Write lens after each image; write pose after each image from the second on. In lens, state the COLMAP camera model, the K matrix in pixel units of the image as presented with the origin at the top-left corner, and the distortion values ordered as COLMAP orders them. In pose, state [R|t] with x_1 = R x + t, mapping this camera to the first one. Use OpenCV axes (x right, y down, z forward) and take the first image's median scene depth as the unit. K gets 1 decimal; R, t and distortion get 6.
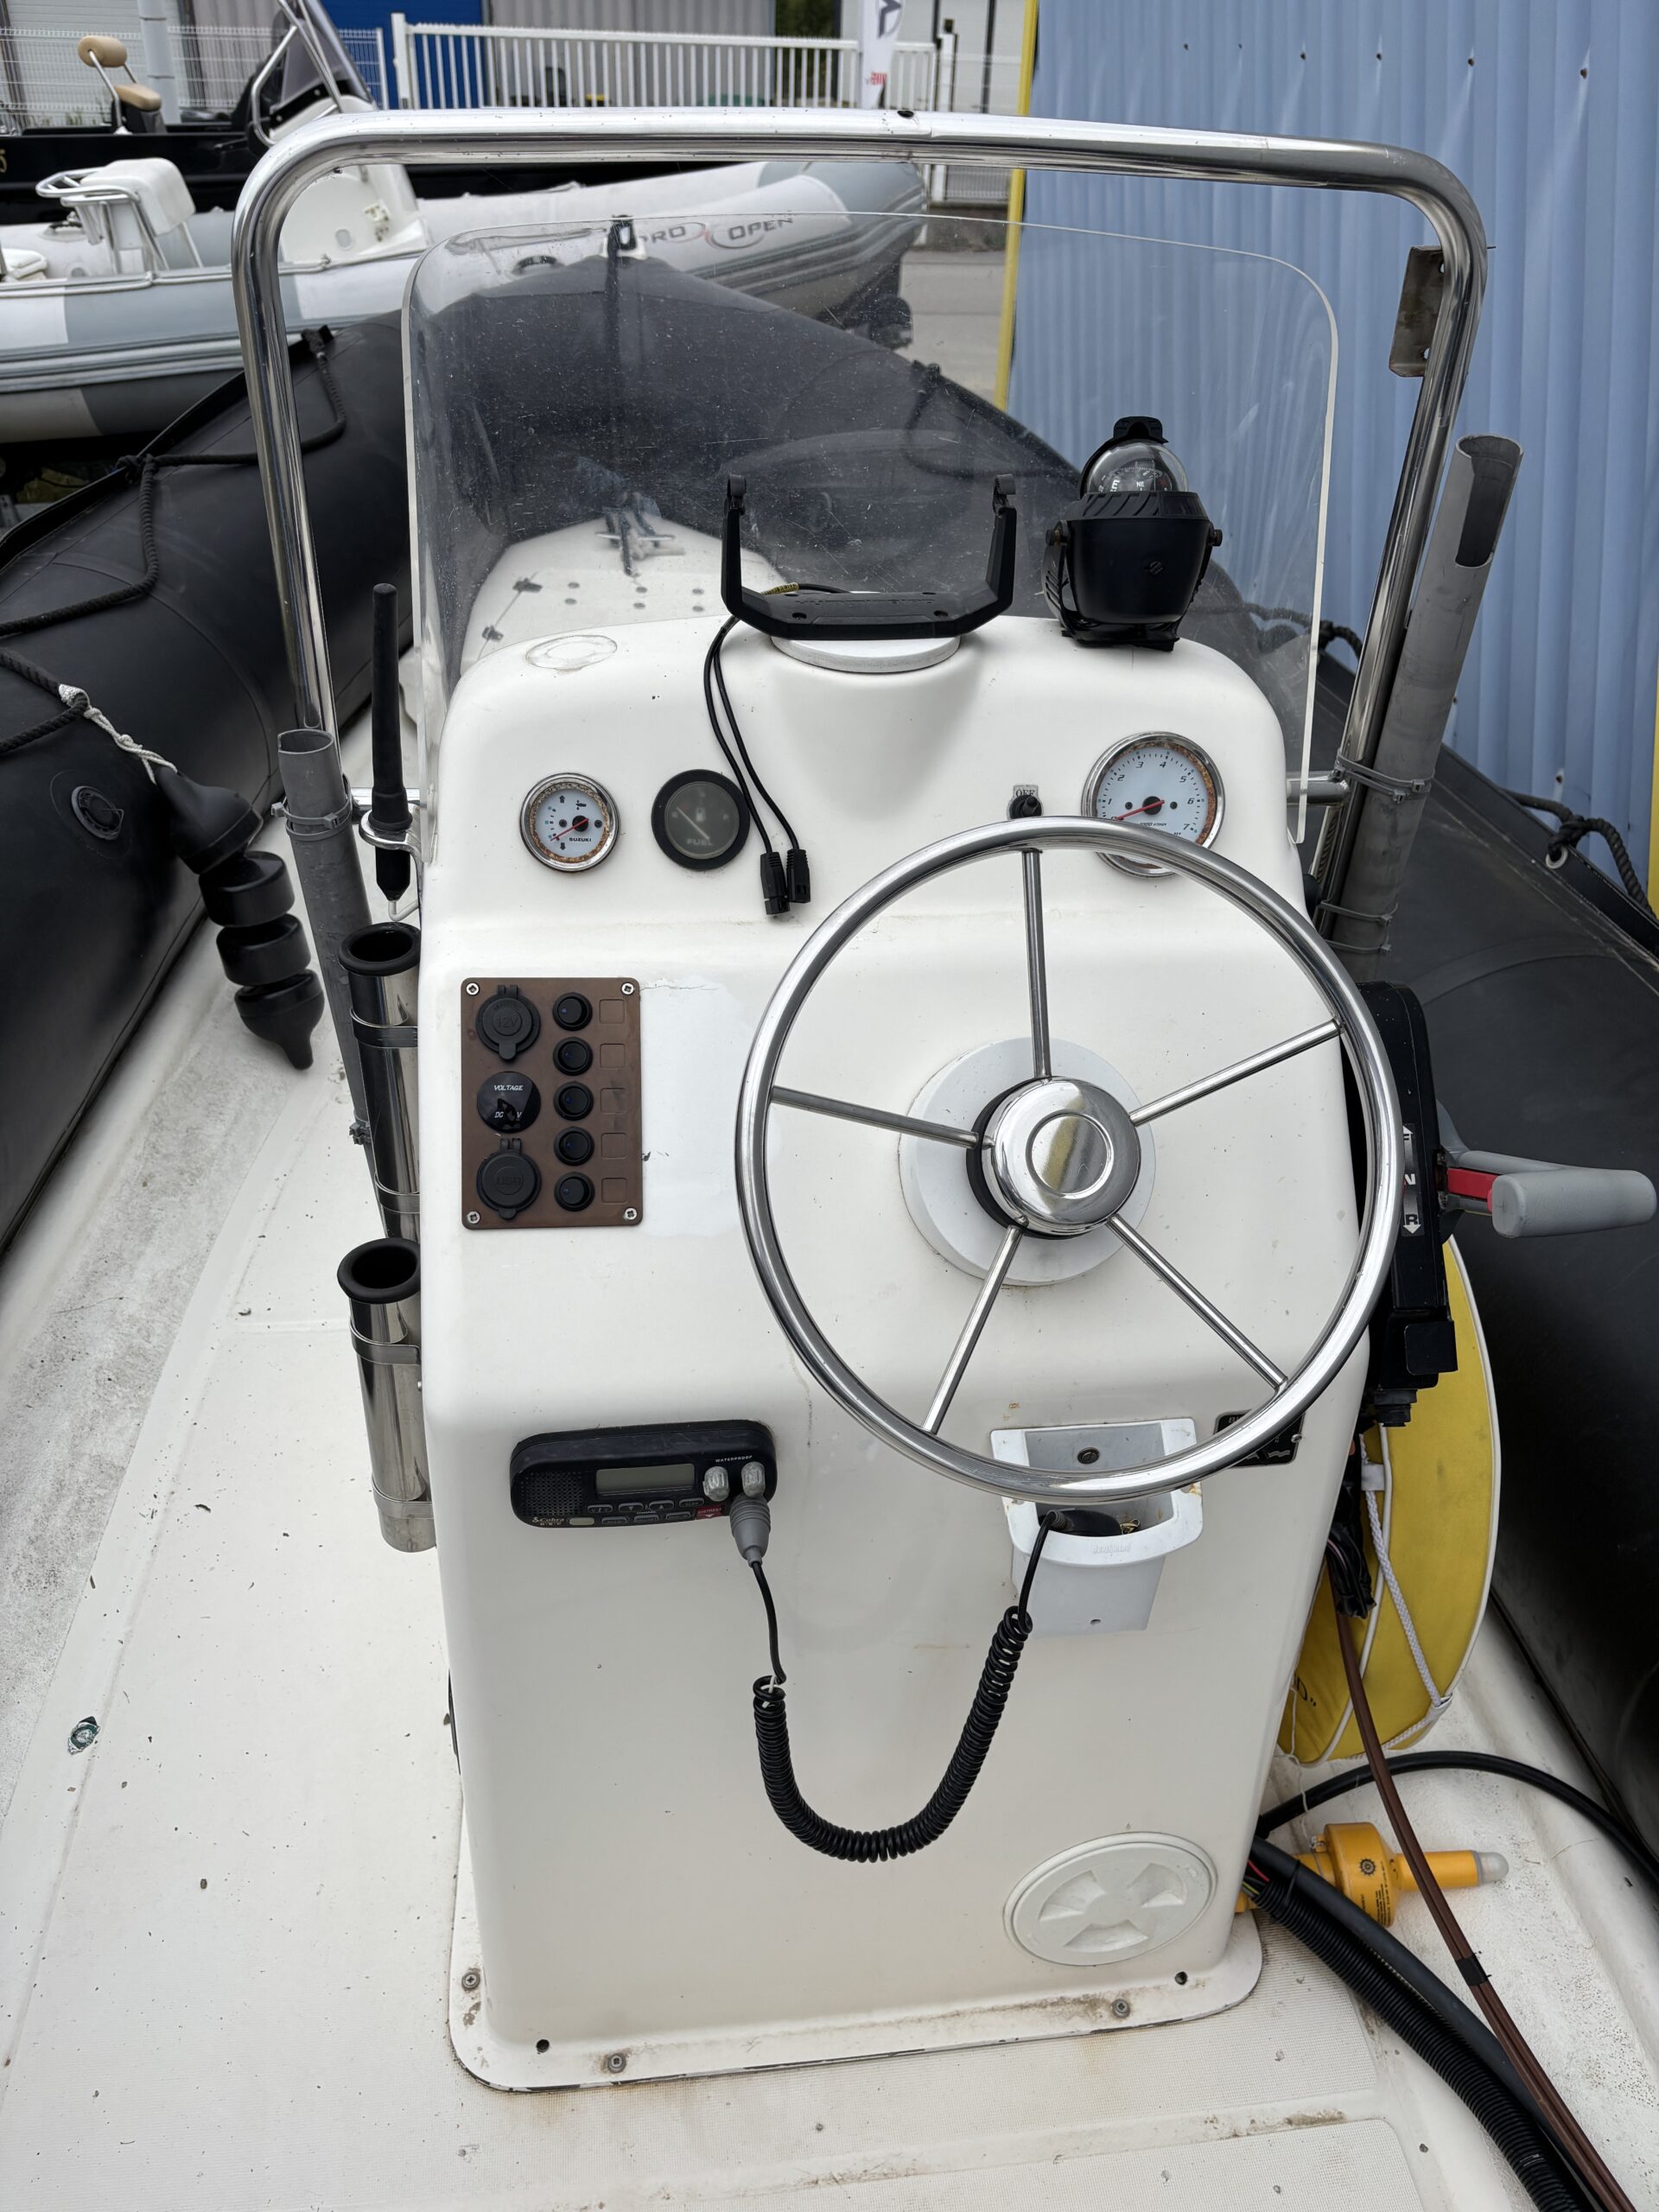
lens RADIAL K [[1704.3, 0, 828.6], [0, 1704.3, 1083.6], [0, 0, 1]] dist [0.025610, -0.002905]
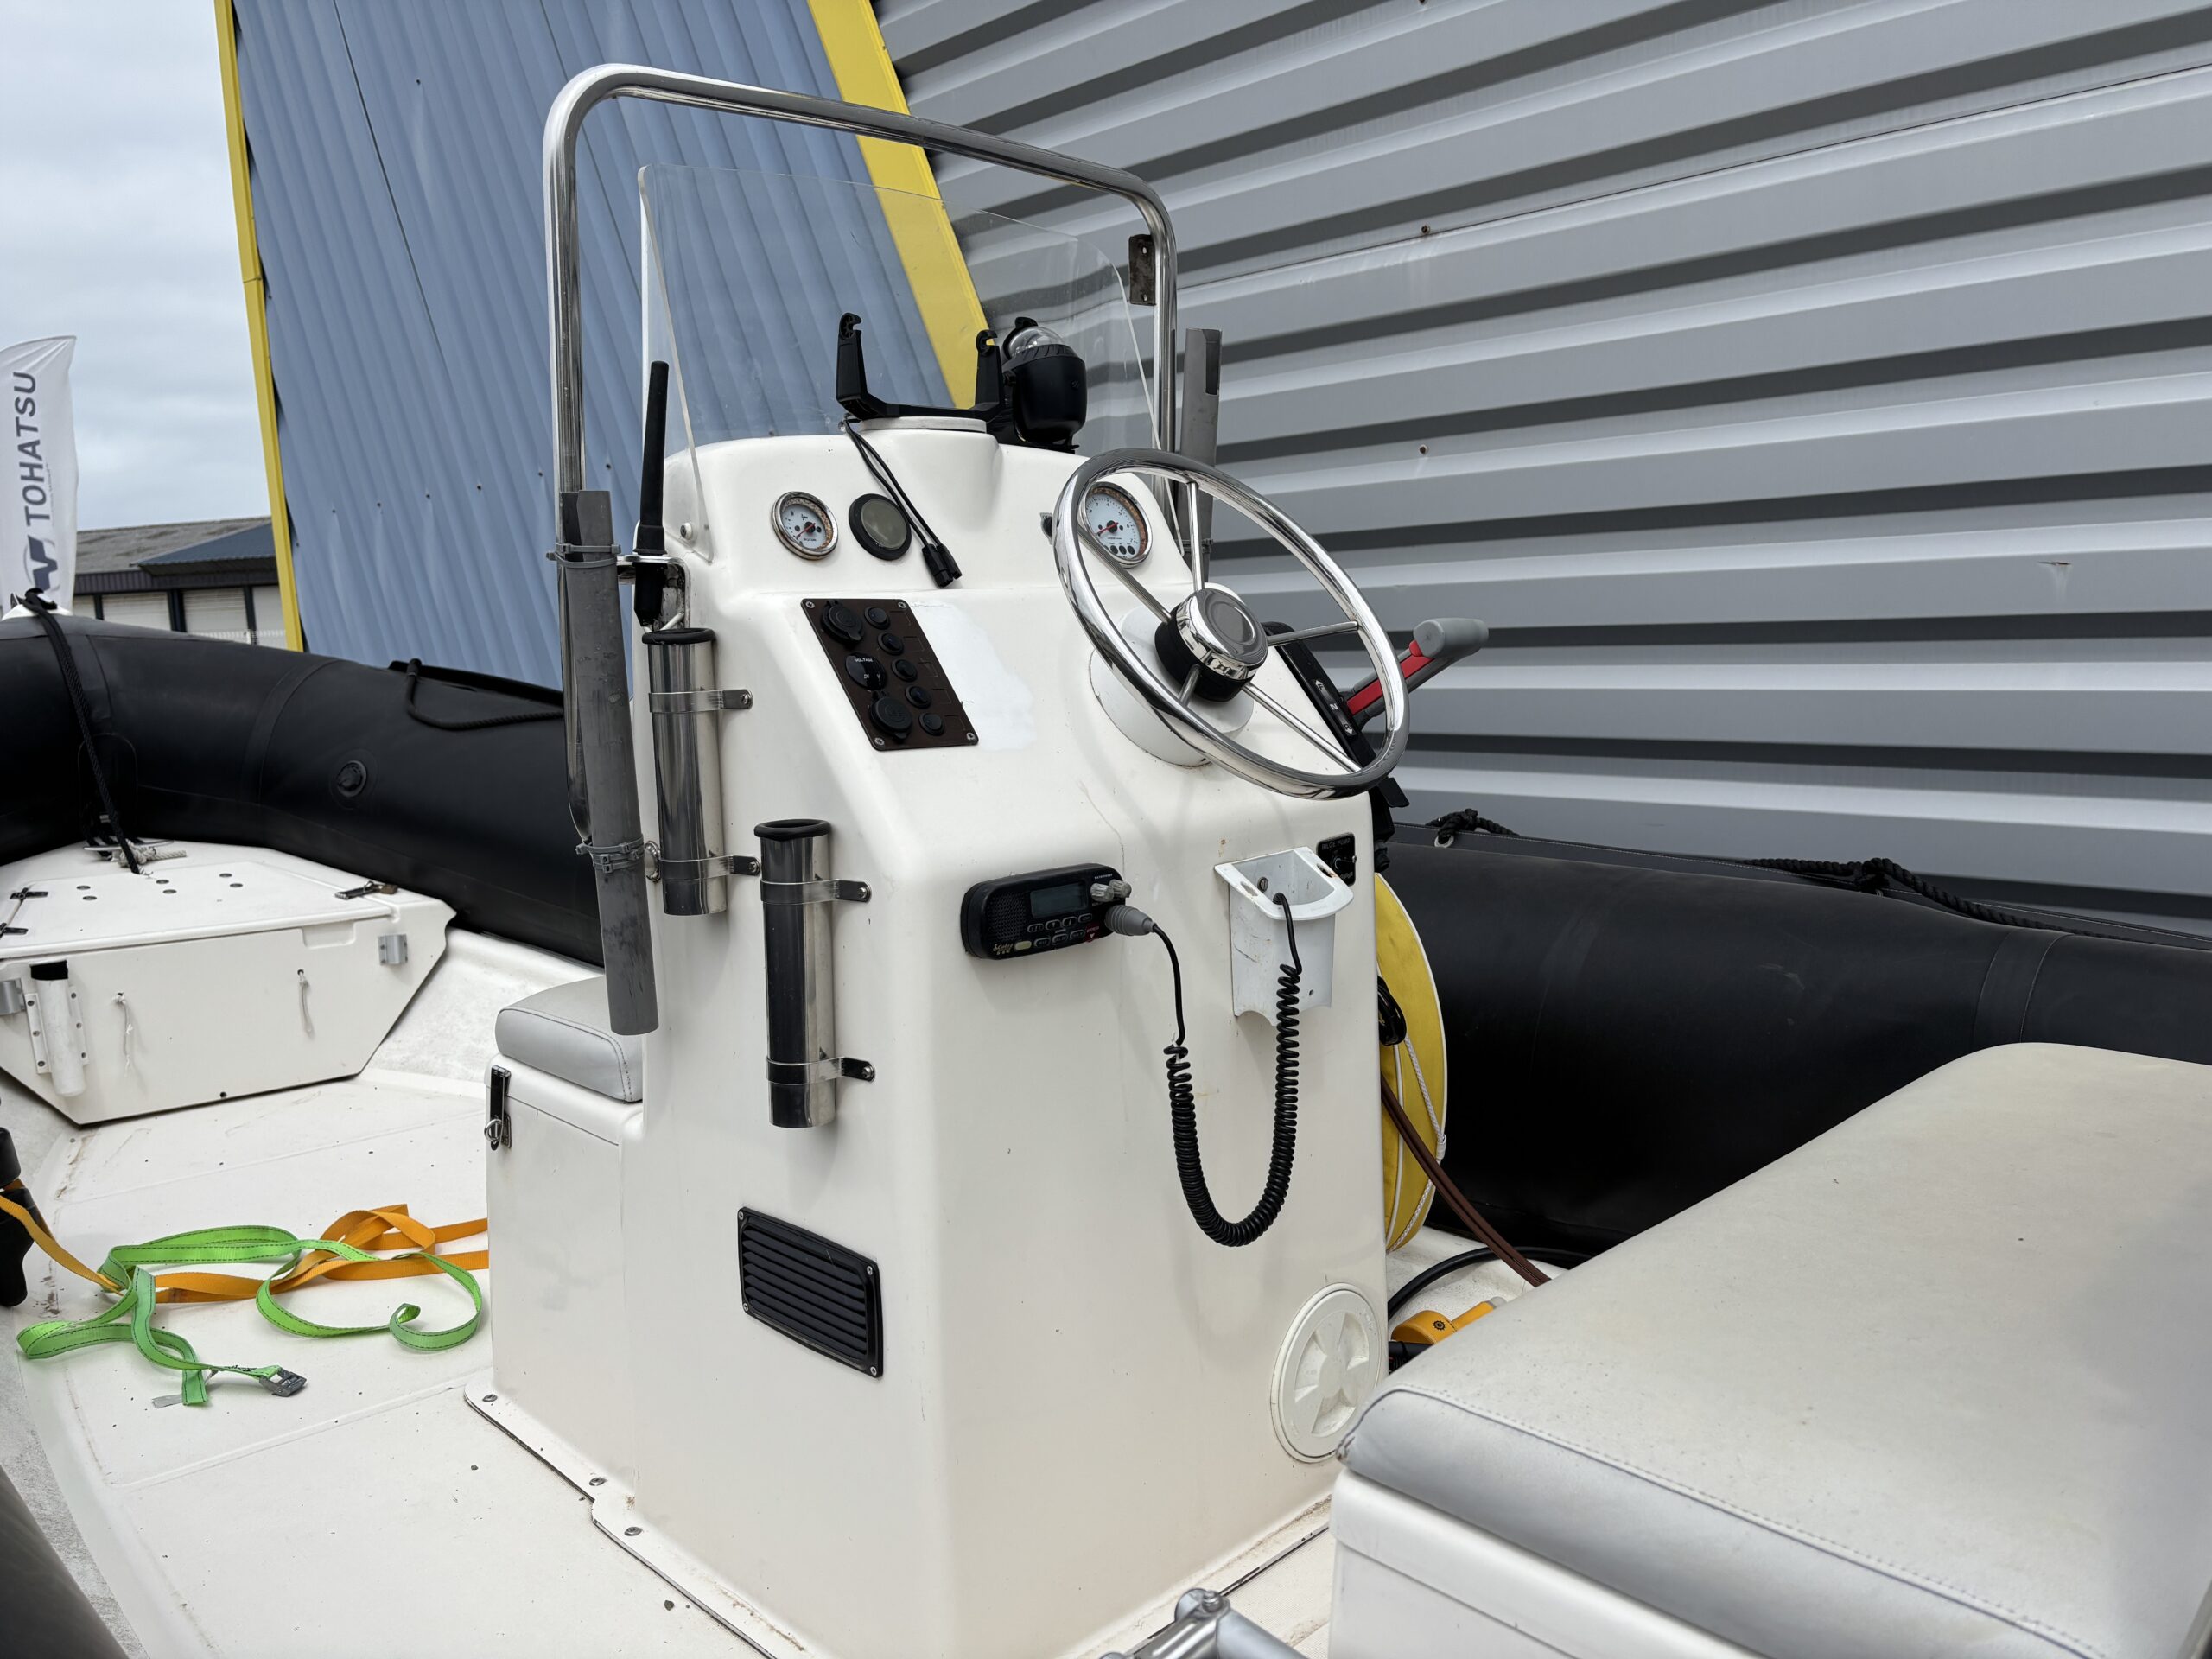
lens RADIAL K [[1704.3, 0, 1106.0], [0, 1704.3, 829.5], [0, 0, 1]] dist [0.025610, -0.002905]
pose [[0.786745, -0.138986, 0.601427, -0.807202], [0.383069, 0.873941, -0.299142, 0.554213], [-0.484035, 0.465737, 0.740810, -0.017106]]
